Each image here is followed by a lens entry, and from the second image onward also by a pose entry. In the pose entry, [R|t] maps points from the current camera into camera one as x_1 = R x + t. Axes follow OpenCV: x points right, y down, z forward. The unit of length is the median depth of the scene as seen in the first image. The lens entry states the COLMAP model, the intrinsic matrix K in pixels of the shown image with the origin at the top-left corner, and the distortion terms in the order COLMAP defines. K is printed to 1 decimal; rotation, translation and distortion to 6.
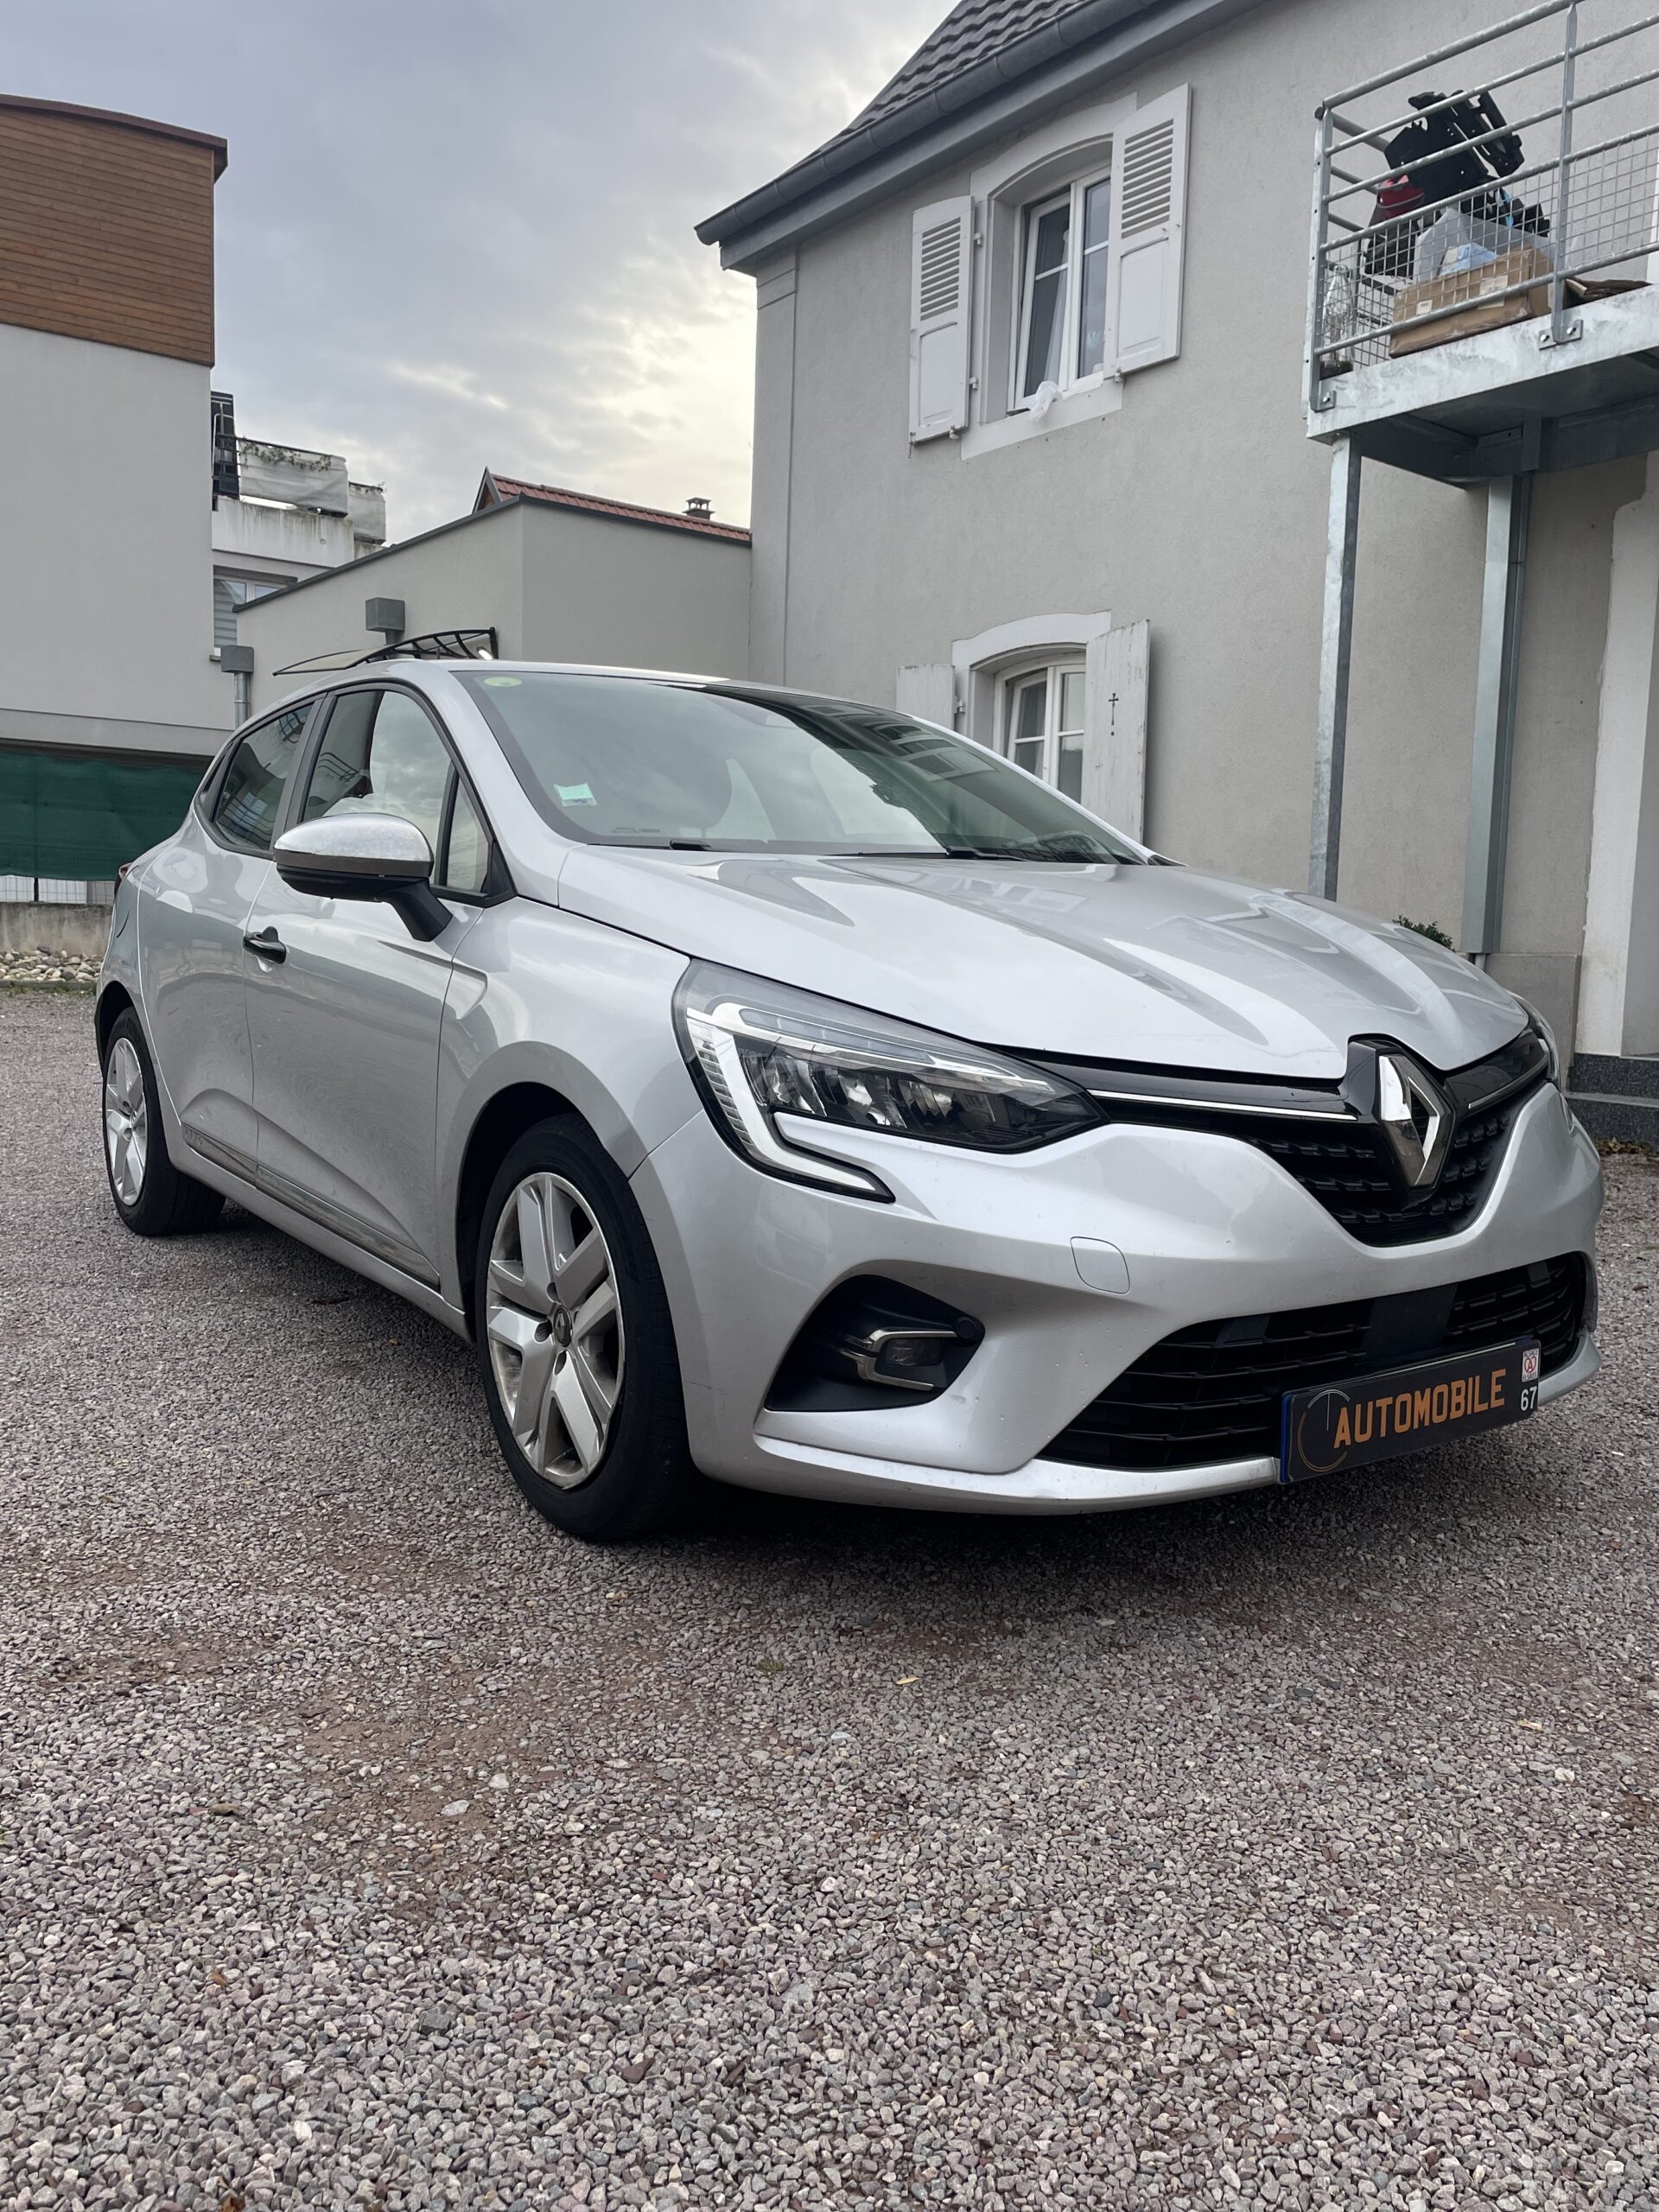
lens RADIAL K [[1676.6, 0, 829.5], [0, 1676.6, 1106.0], [0, 0, 1]] dist [0.066676, -0.073053]
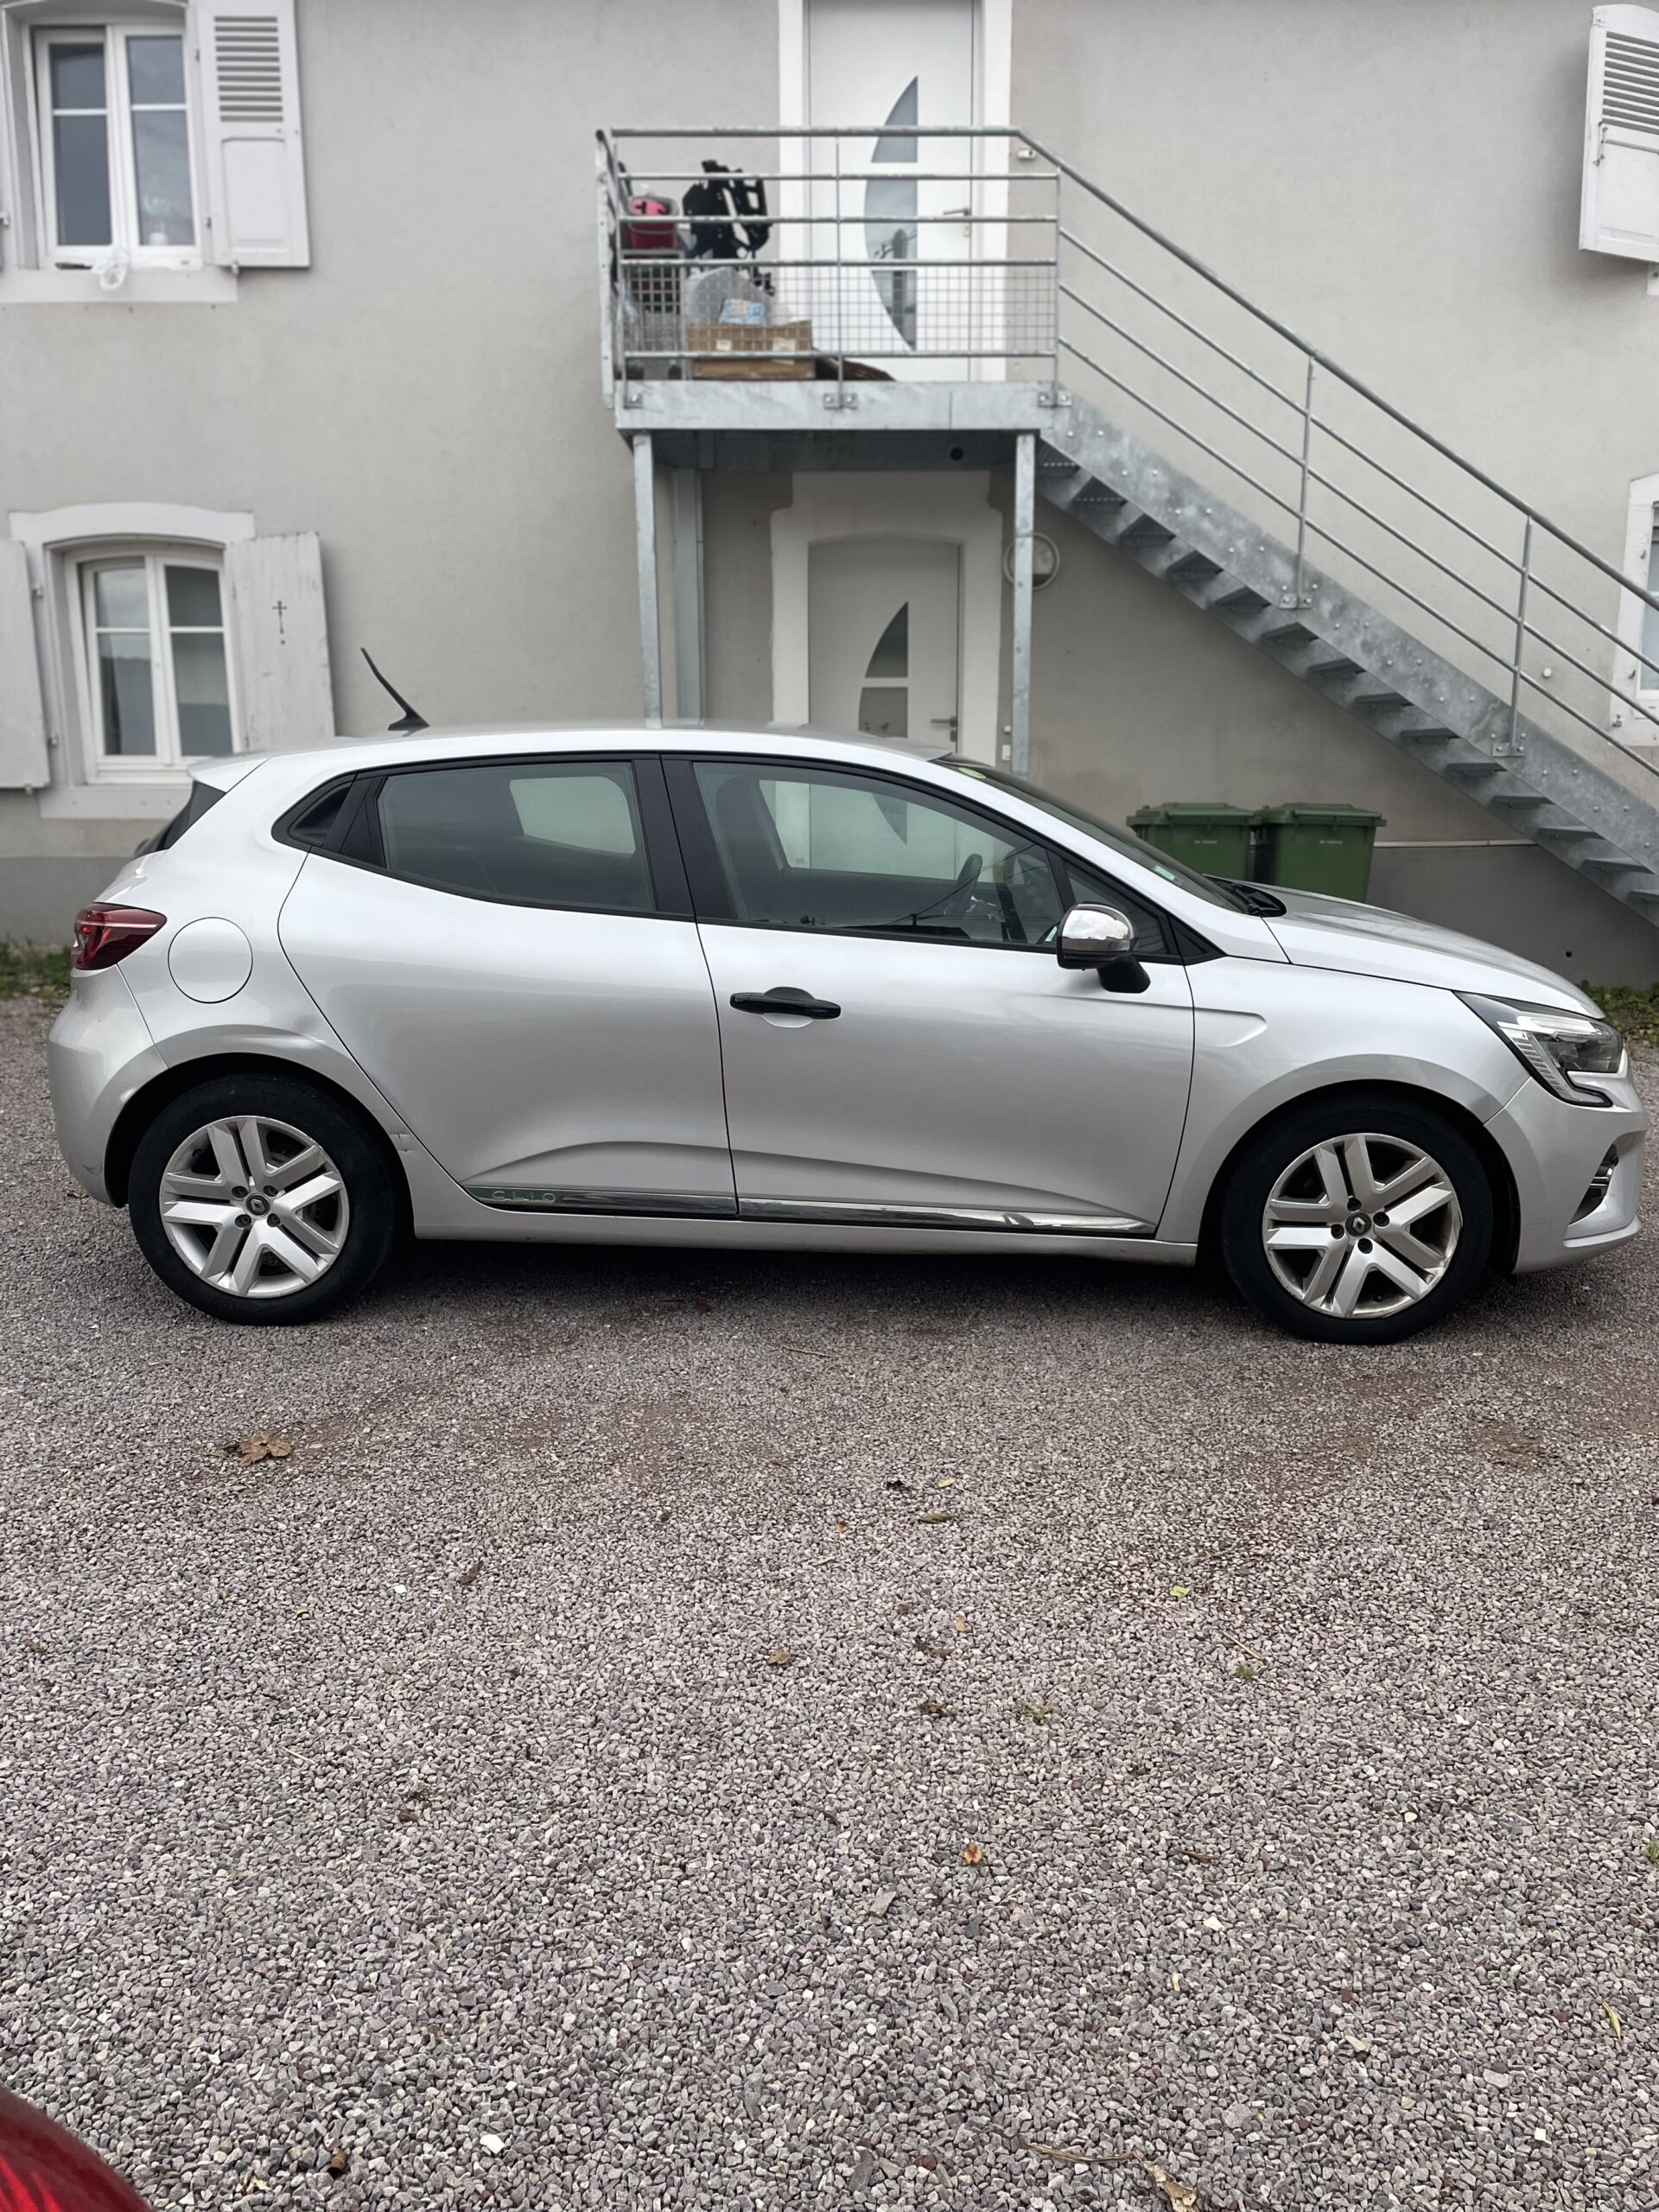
lens RADIAL K [[1668.9, 0, 835.0], [0, 1668.9, 1109.1], [0, 0, 1]] dist [0.071334, -0.073353]
pose [[0.604140, -0.186722, 0.774694, -0.466182], [0.095793, 0.982128, 0.162016, -0.079036], [-0.791100, -0.023671, 0.611229, 0.116301]]
